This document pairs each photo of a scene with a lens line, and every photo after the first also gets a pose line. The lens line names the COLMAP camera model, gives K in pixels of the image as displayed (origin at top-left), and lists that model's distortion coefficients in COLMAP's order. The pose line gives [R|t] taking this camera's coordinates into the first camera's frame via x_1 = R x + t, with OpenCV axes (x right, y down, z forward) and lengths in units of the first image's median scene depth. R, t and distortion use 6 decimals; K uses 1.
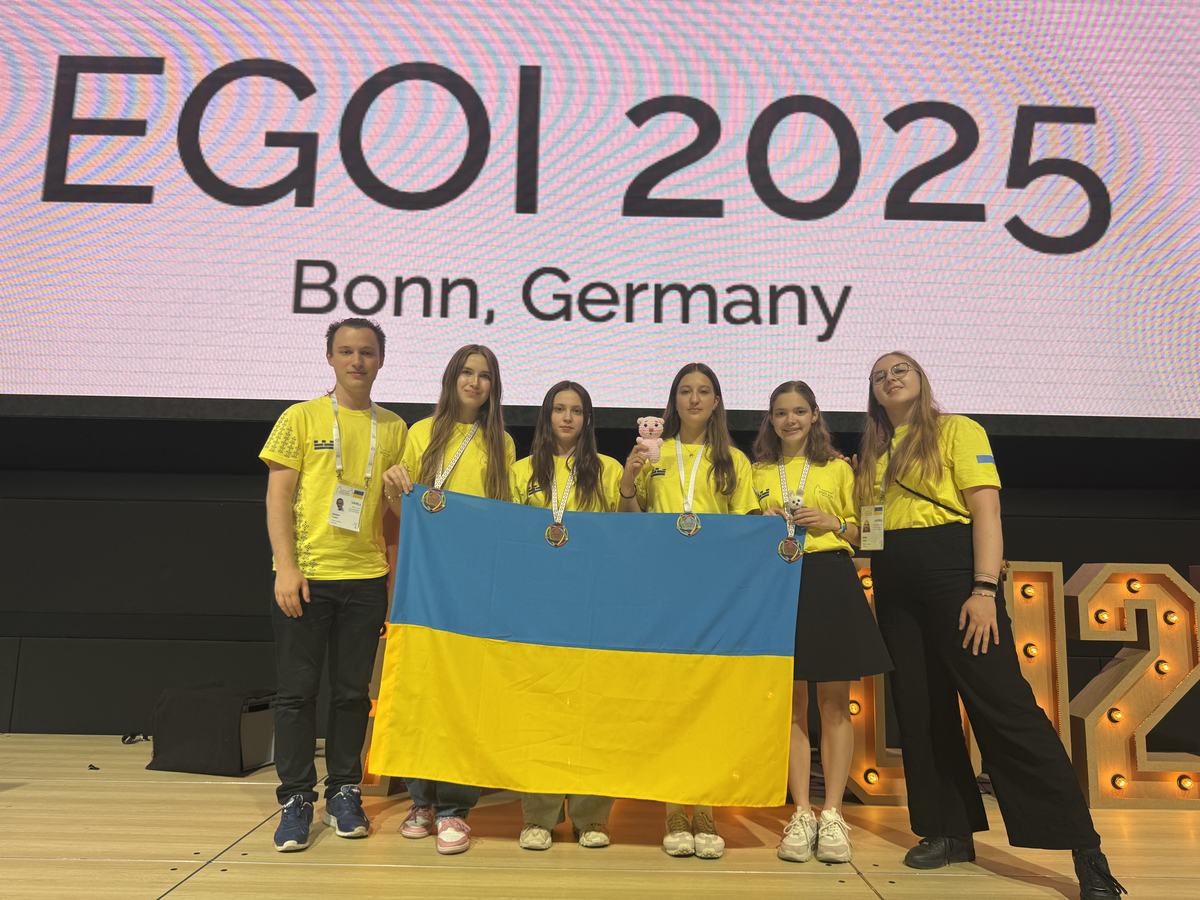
lens RADIAL K [[832.8, 0, 600.0], [0, 832.8, 450.0], [0, 0, 1]] dist [-0.002985, -0.005918]
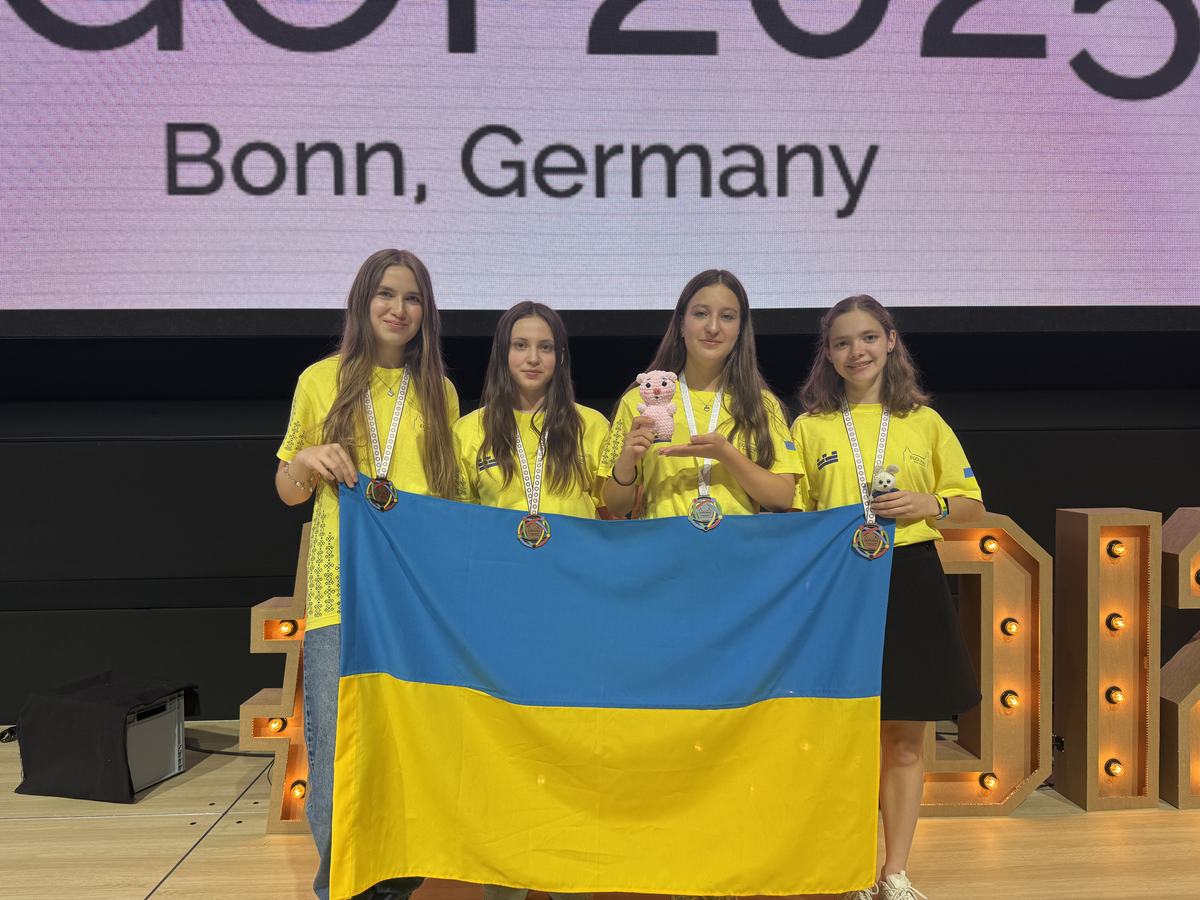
lens RADIAL K [[867.5, 0, 570.7], [0, 867.5, 447.9], [0, 0, 1]] dist [-0.029178, -0.000292]
pose [[0.999528, -0.023400, 0.019911, -0.014000], [0.020113, 0.988221, 0.151705, -0.044359], [-0.023226, -0.151233, 0.988225, 0.162959]]
